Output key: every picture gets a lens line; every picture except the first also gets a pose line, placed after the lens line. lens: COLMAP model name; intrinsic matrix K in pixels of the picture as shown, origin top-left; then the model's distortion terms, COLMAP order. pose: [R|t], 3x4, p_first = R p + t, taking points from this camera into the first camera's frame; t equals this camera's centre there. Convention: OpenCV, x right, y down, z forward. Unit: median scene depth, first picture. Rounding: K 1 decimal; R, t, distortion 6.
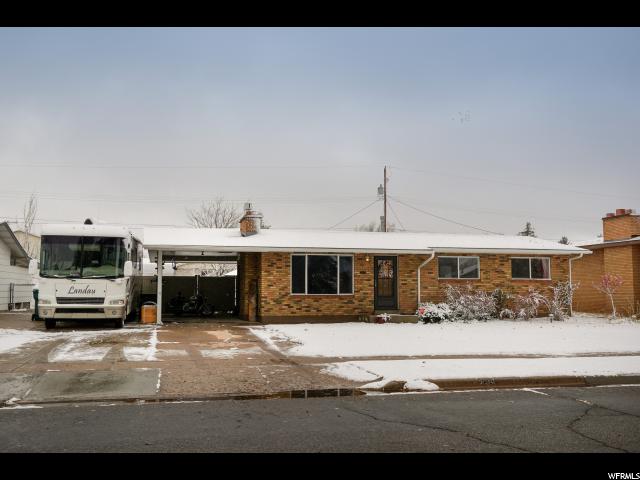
lens RADIAL K [[611.9, 0, 320.0], [0, 611.9, 240.0], [0, 0, 1]] dist [0.003960, 0.015862]
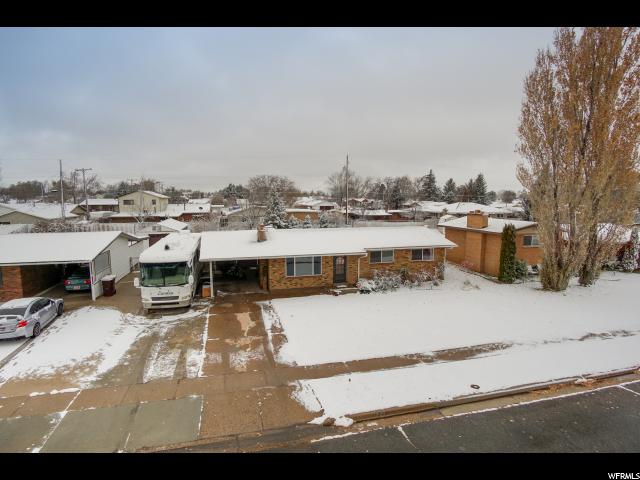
lens RADIAL K [[345.2, 0, 316.5], [0, 345.2, 237.3], [0, 0, 1]] dist [-0.004936, 0.001020]
pose [[0.999964, -0.004465, 0.007219, 0.033397], [0.003008, 0.981668, 0.190575, -0.210187], [-0.007937, -0.190546, 0.981646, 0.037753]]
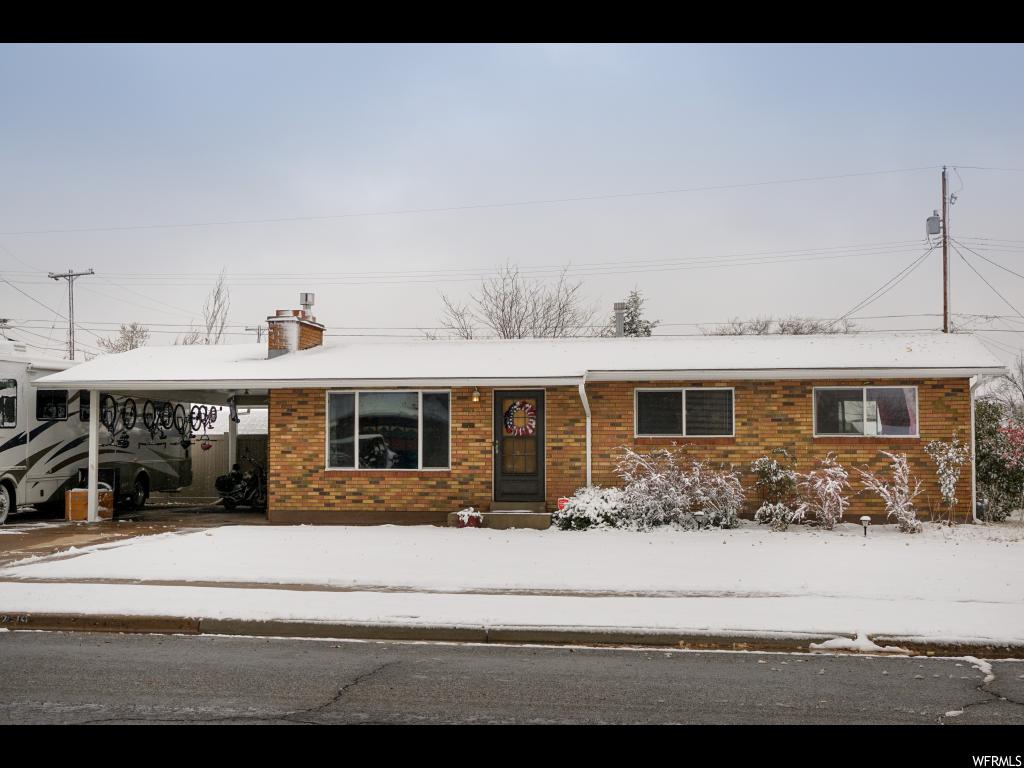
lens RADIAL K [[1391.1, 0, 512.0], [0, 1391.1, 384.0], [0, 0, 1]] dist [0.017885, 0.021199]
pose [[0.921634, -0.021019, -0.387490, 0.542493], [0.031806, 0.999264, 0.021446, -0.003011], [0.386754, -0.032090, 0.921625, -0.018217]]
